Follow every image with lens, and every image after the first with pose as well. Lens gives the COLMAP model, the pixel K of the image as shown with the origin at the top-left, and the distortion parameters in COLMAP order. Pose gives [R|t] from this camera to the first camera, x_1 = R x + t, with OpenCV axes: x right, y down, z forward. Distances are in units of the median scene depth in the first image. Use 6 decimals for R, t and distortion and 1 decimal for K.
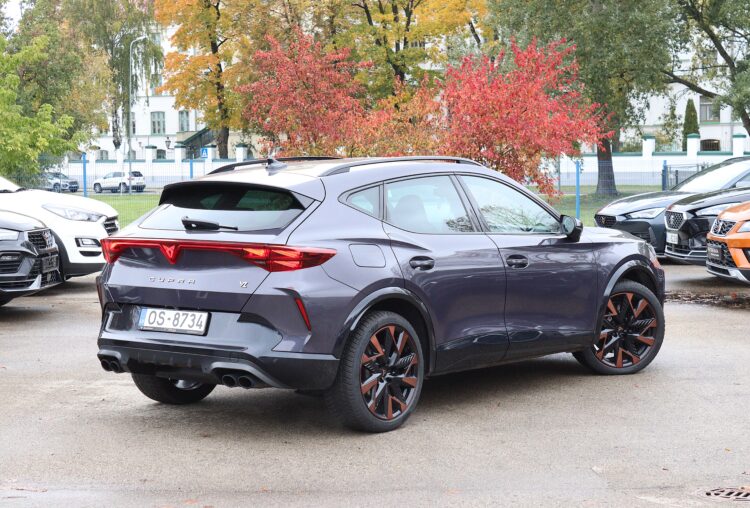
lens RADIAL K [[3044.3, 0, 373.6], [0, 3044.3, 251.3], [0, 0, 1]] dist [0.576545, 0.000000]
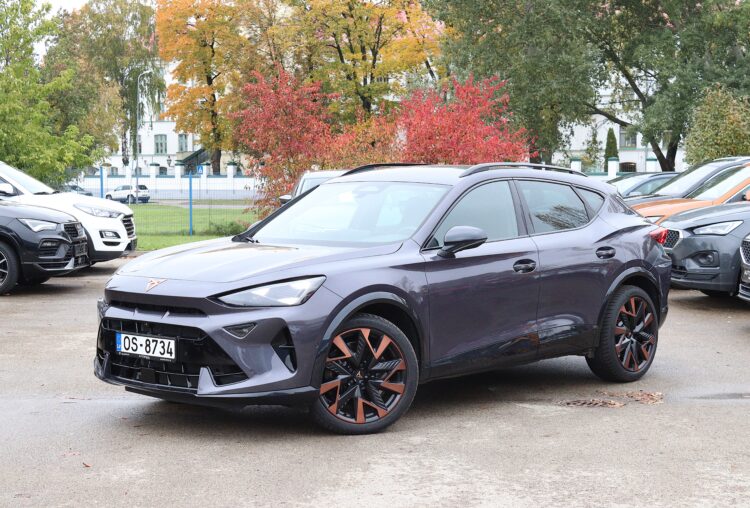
lens RADIAL K [[3044.3, 0, 376.3], [0, 3044.3, 256.0], [0, 0, 1]] dist [0.576545, 0.000000]
pose [[0.999942, 0.009458, 0.005219, 0.006776], [-0.009407, 0.999907, -0.009891, 0.012322], [-0.005312, 0.009841, 0.999937, -0.180909]]
